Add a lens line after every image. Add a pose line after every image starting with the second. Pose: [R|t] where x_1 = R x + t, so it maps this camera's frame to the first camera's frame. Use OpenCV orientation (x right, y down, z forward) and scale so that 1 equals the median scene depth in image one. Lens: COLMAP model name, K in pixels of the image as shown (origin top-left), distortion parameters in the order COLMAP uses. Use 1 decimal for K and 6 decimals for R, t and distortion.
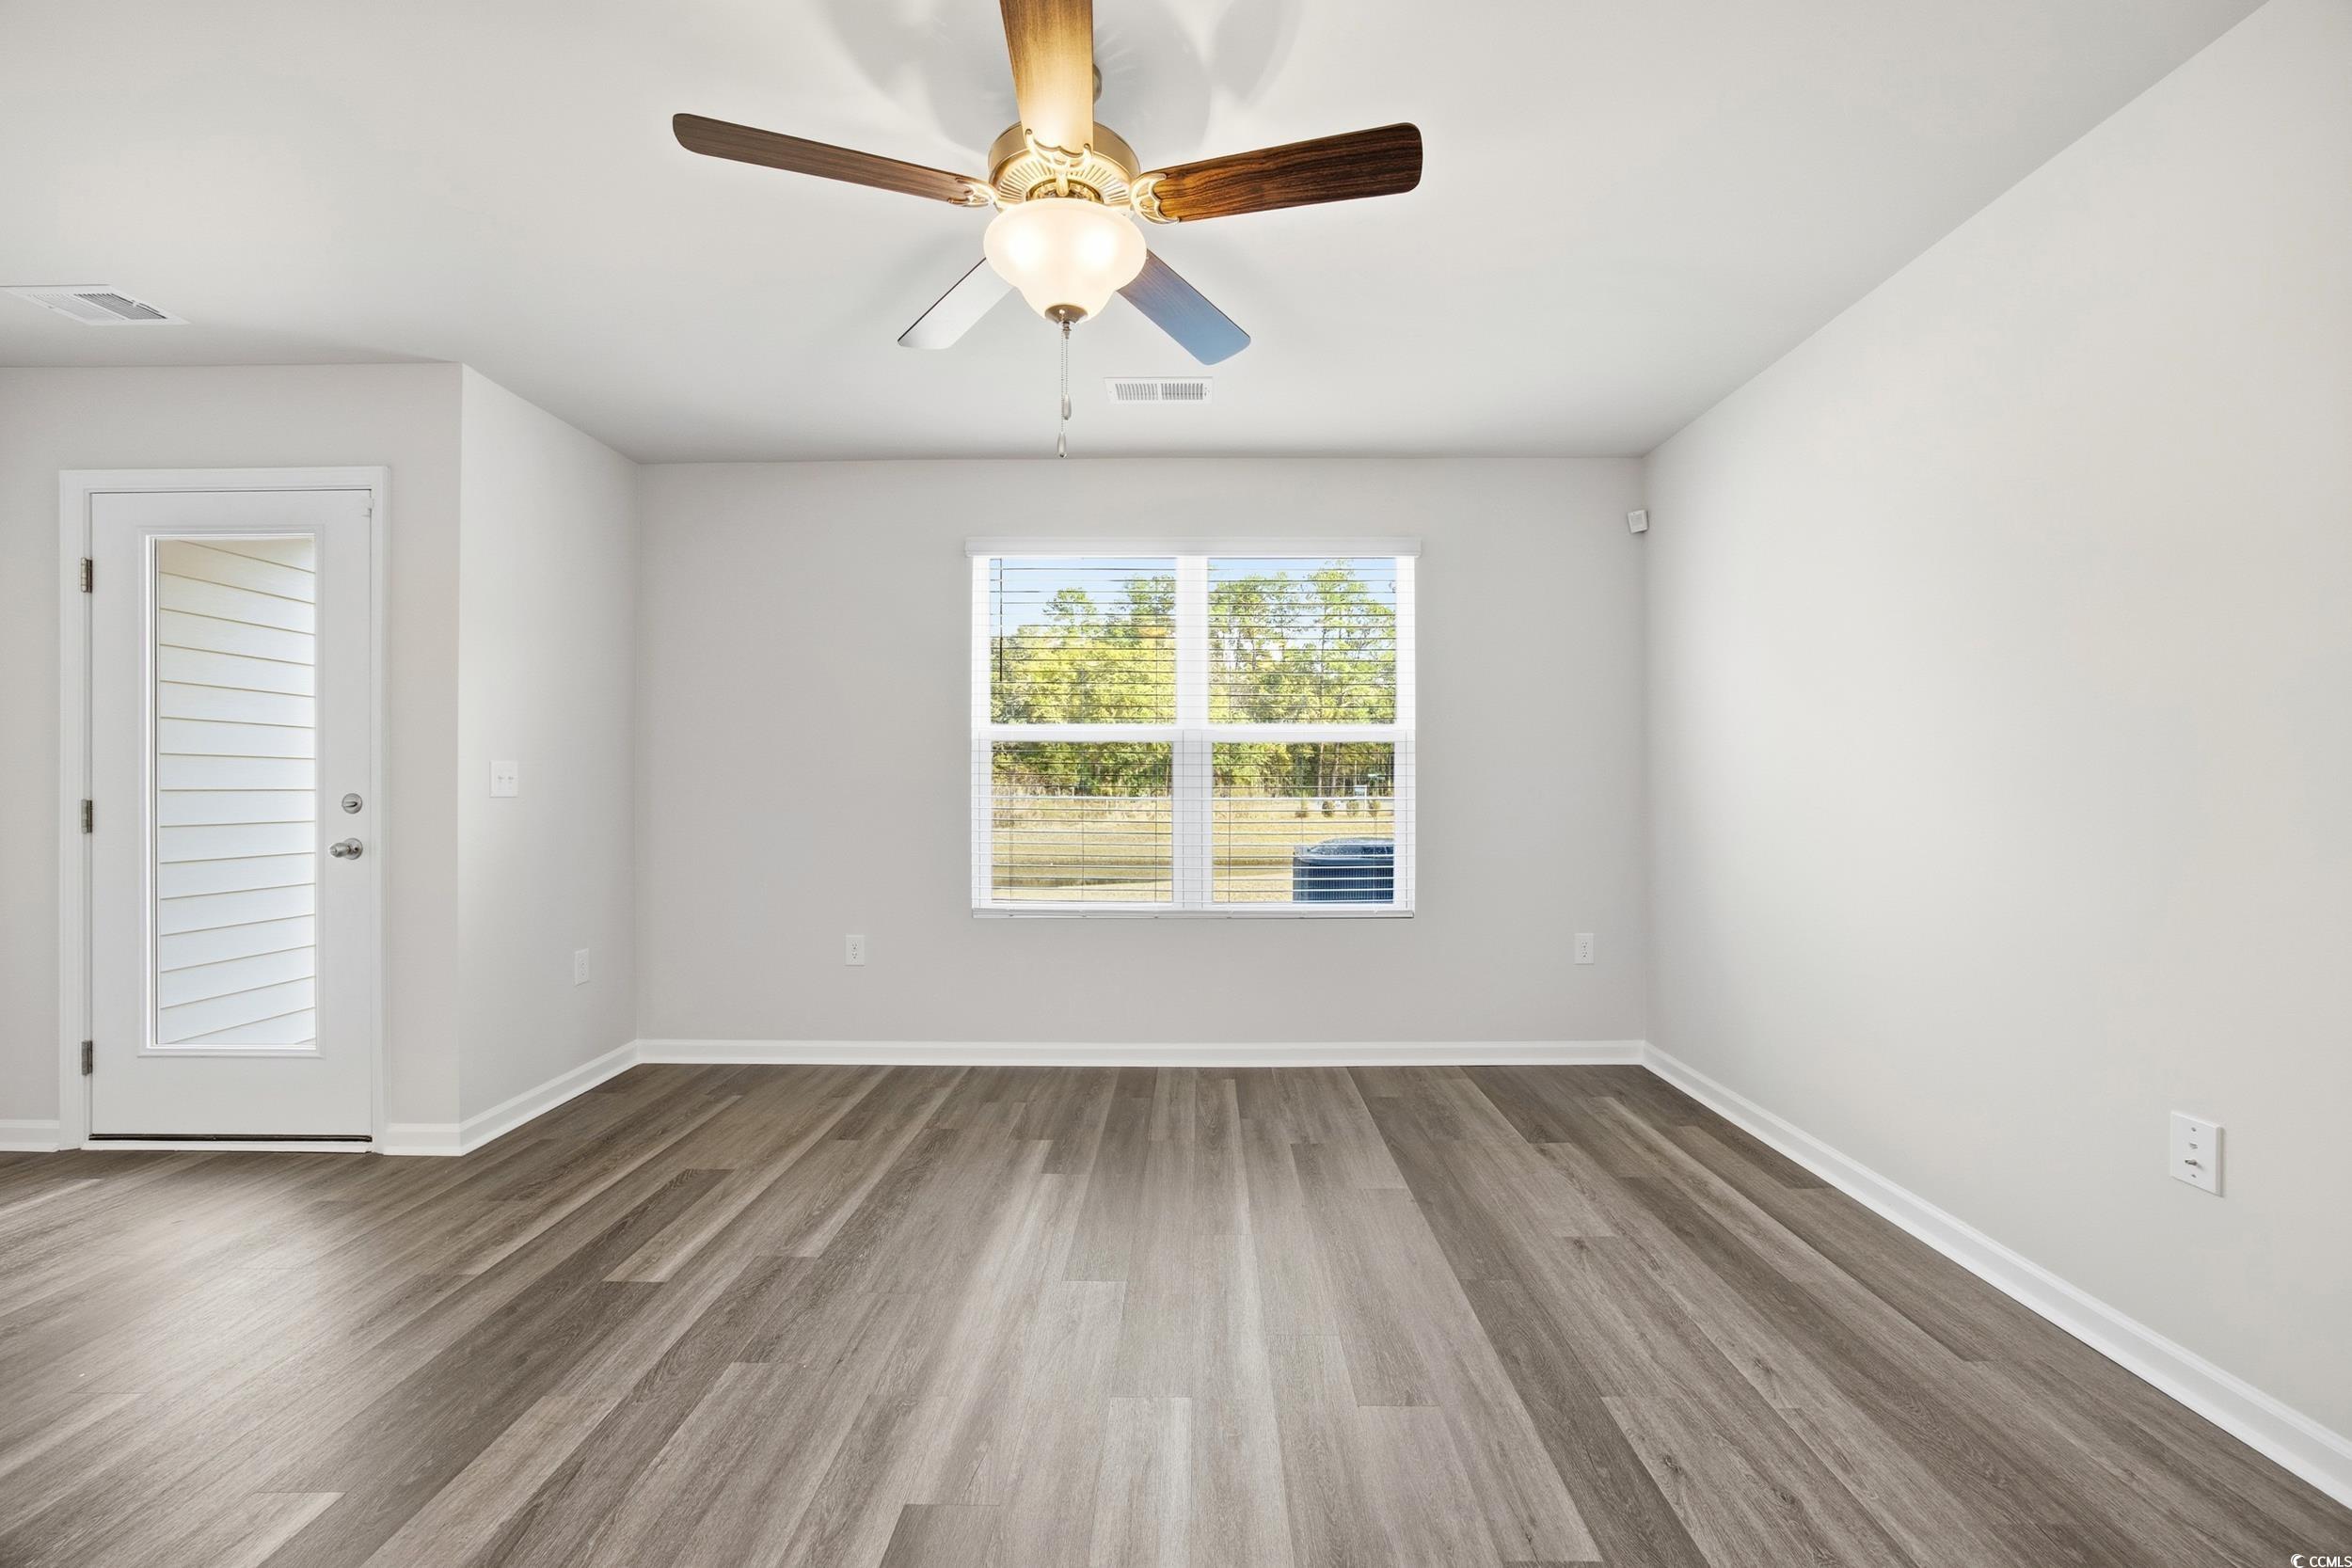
lens RADIAL K [[925.1, 0, 1176.0], [0, 925.1, 784.0], [0, 0, 1]] dist [-0.011105, 0.000485]
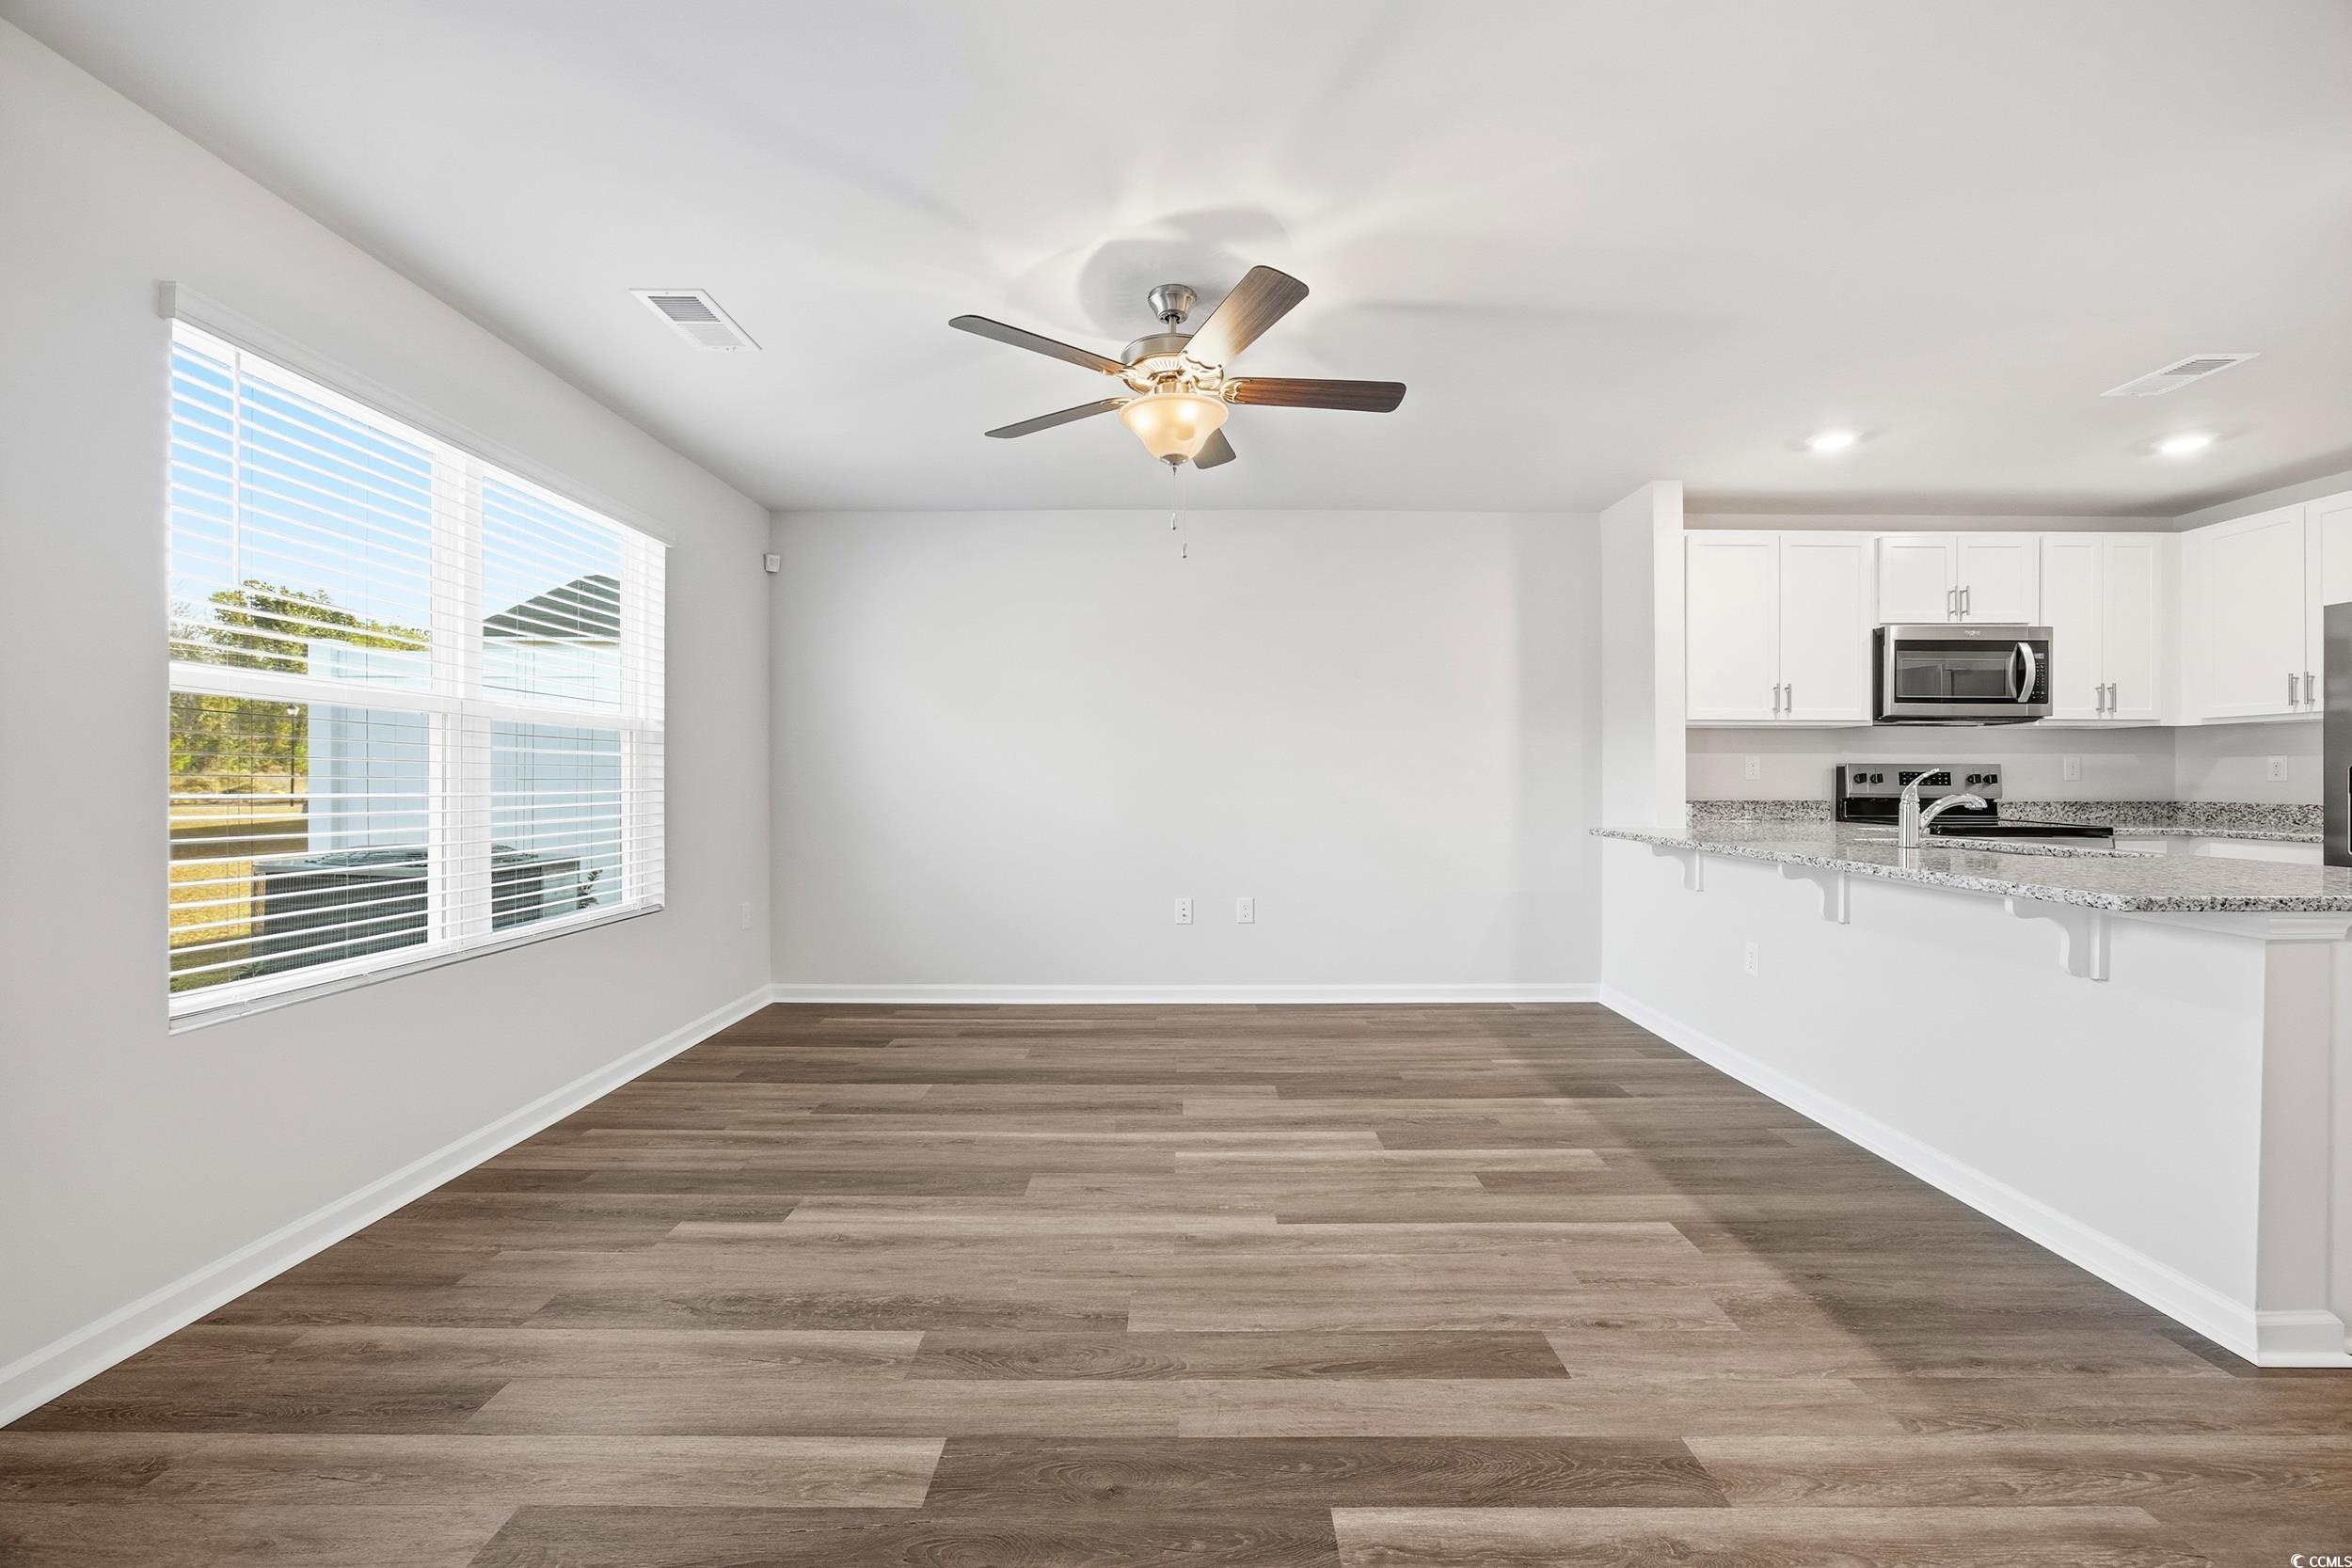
lens RADIAL K [[936.6, 0, 1180.2], [0, 936.6, 779.3], [0, 0, 1]] dist [-0.045220, 0.022820]
pose [[-0.030129, 0.001276, 0.999545, -0.866172], [-0.009380, 0.999955, -0.001559, 0.001008], [-0.999502, -0.009423, -0.030116, 0.550804]]
